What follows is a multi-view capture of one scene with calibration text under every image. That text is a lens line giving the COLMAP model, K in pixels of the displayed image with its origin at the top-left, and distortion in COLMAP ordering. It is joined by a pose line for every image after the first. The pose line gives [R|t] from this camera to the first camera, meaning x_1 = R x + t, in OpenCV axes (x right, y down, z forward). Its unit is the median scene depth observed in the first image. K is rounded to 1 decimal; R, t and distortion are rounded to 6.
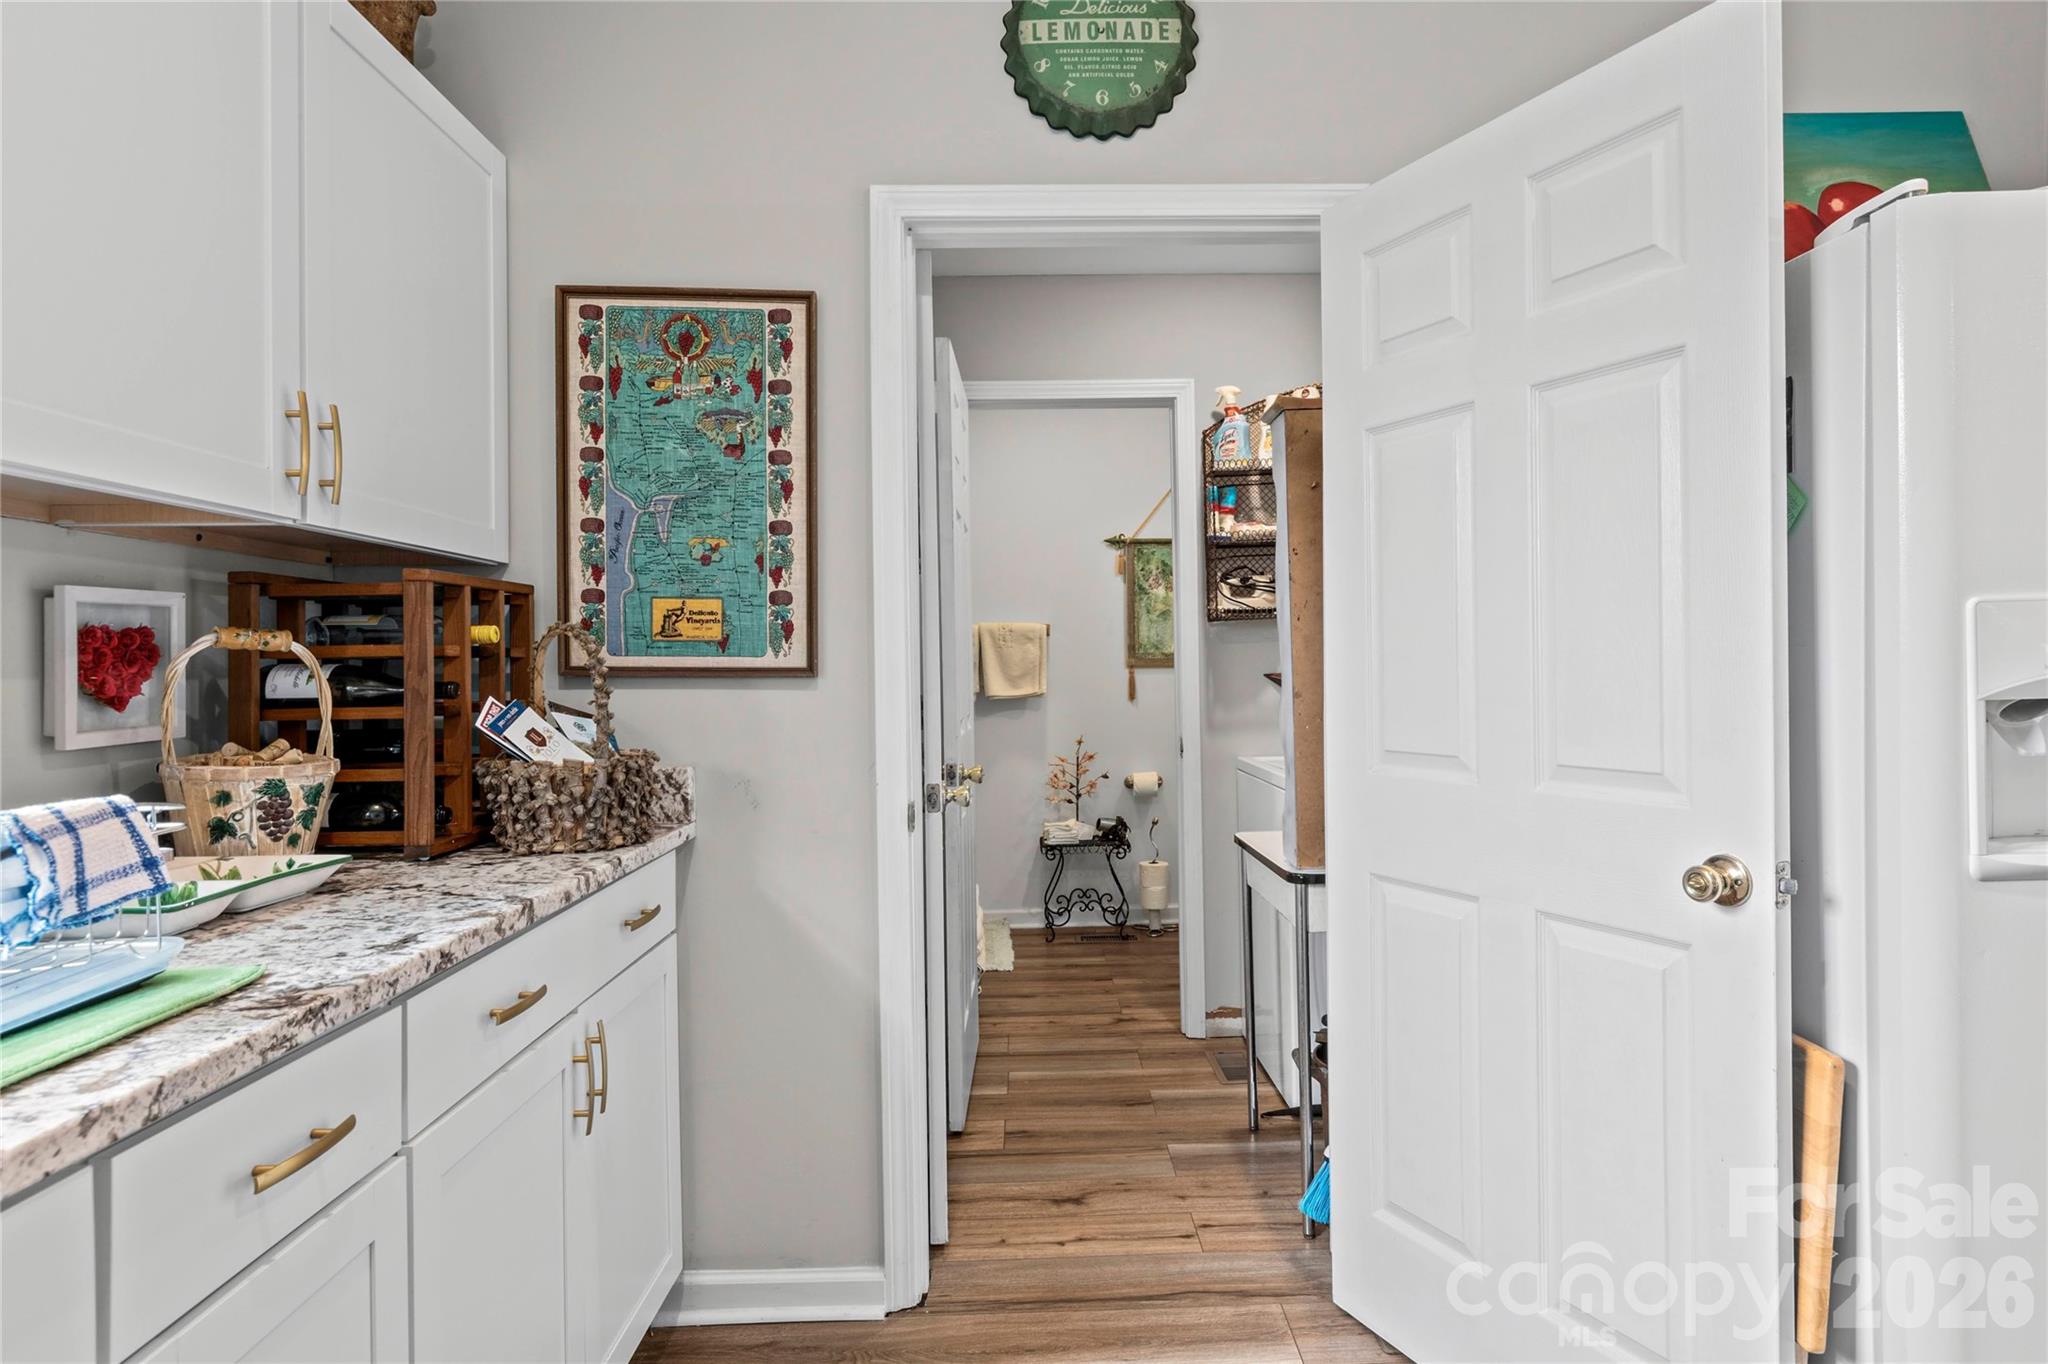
lens RADIAL K [[1140.9, 0, 1069.3], [0, 1140.9, 670.6], [0, 0, 1]] dist [0.000493, -0.000308]
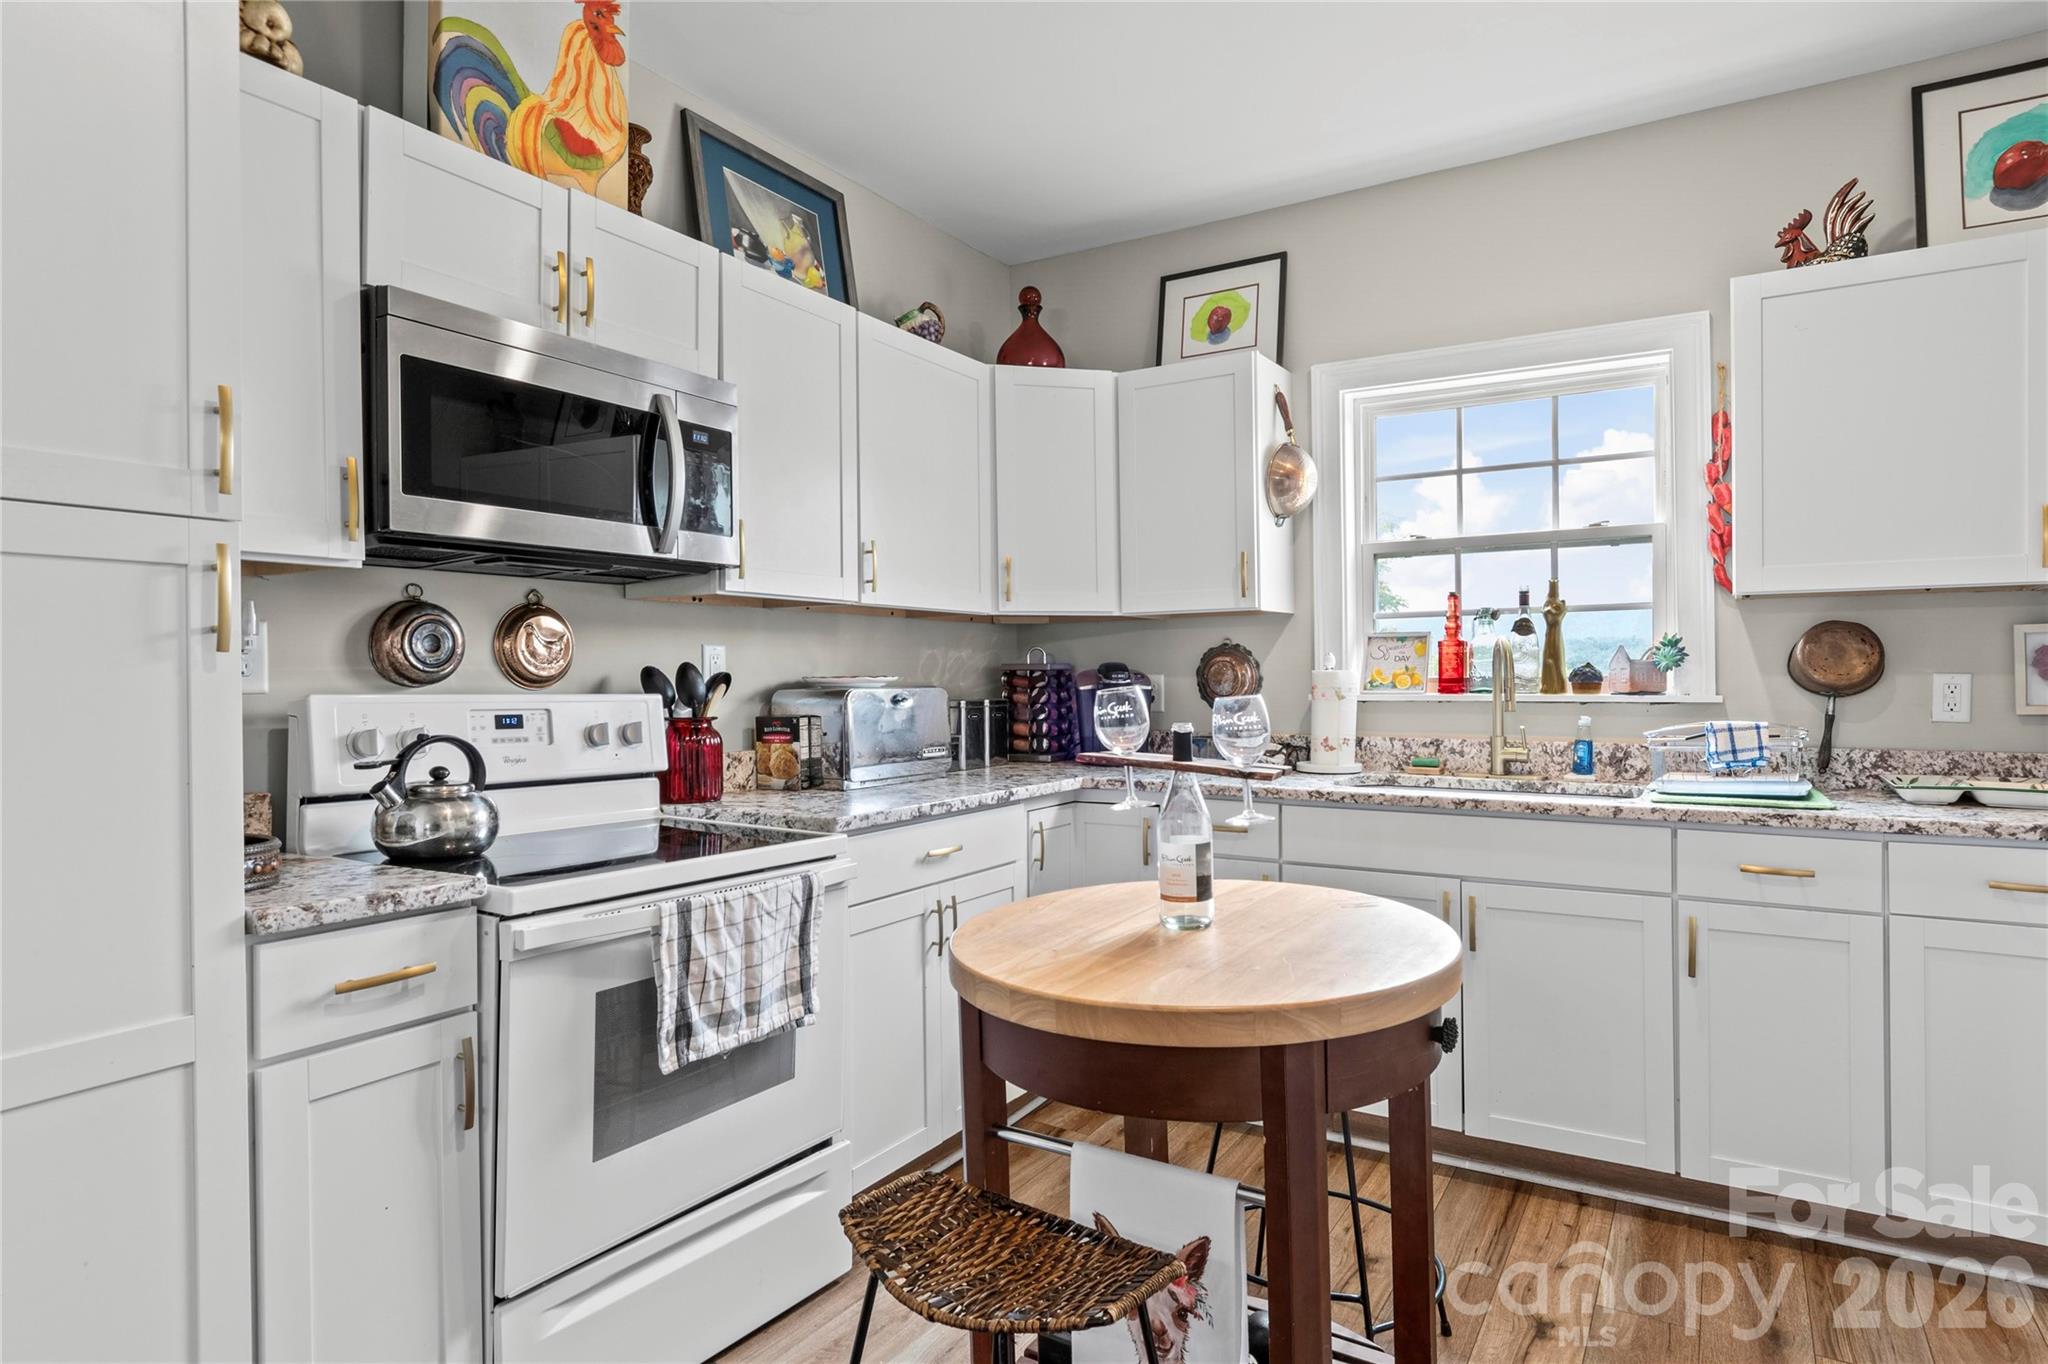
lens RADIAL K [[1129.3, 0, 1089.0], [0, 1129.3, 682.4], [0, 0, 1]] dist [0.004345, 0.000530]
pose [[-0.524969, 0.023290, -0.850803, 1.016406], [0.010250, 0.999726, 0.021042, -0.024515], [0.851060, 0.002326, -0.525064, 0.477181]]
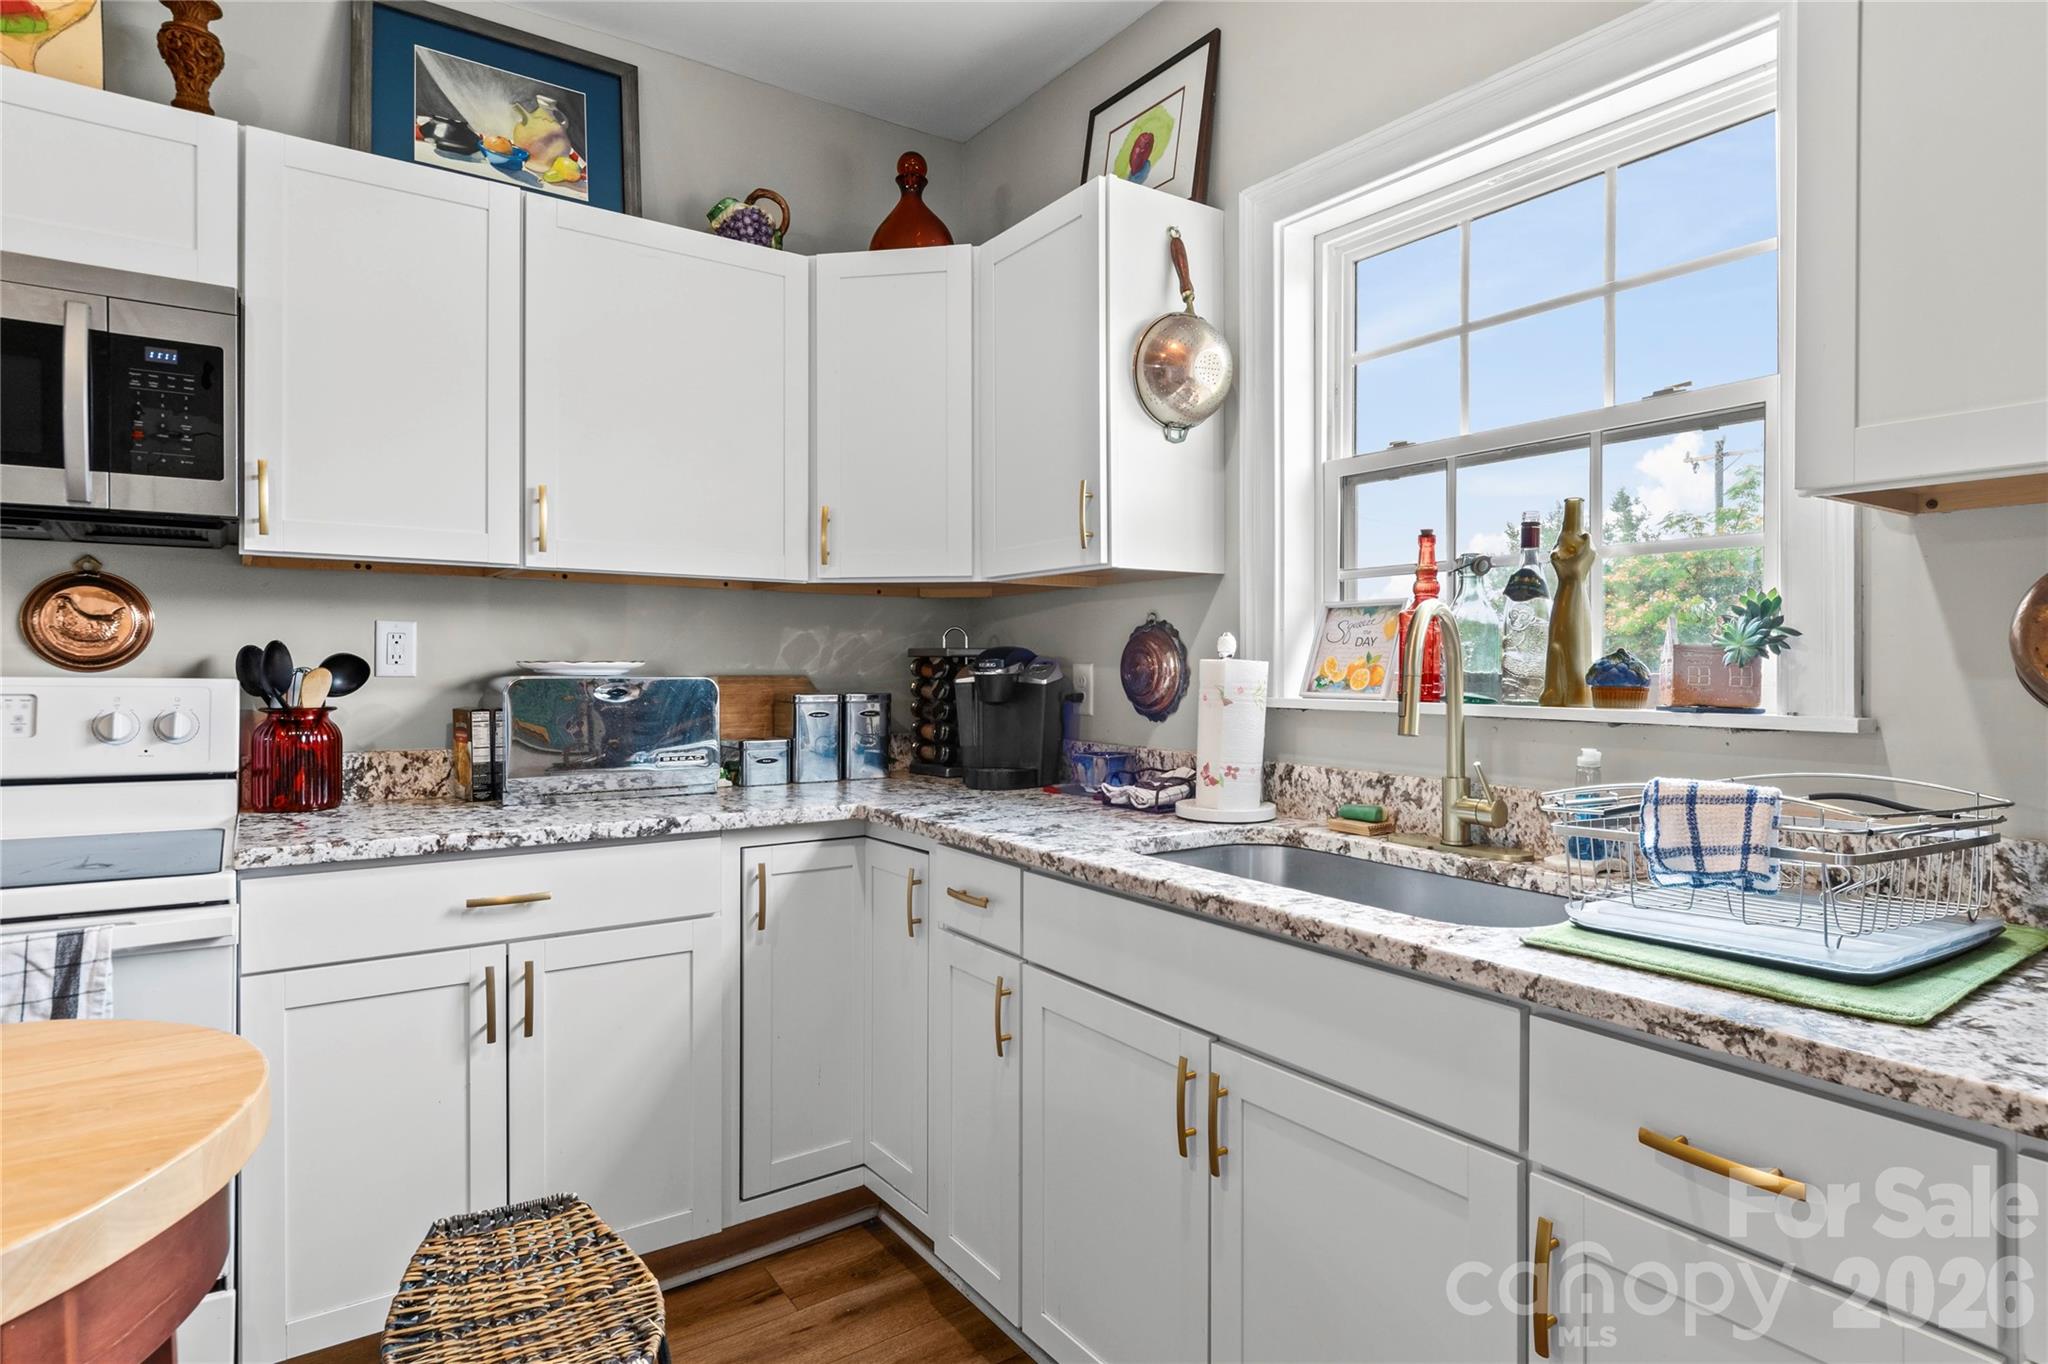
lens RADIAL K [[1126.9, 0, 1080.5], [0, 1126.9, 677.7], [0, 0, 1]] dist [0.000049, -0.000484]
pose [[-0.828435, 0.017031, -0.559826, 0.156930], [0.004866, 0.999719, 0.023211, -0.012180], [0.560064, 0.016505, -0.828285, 0.701074]]
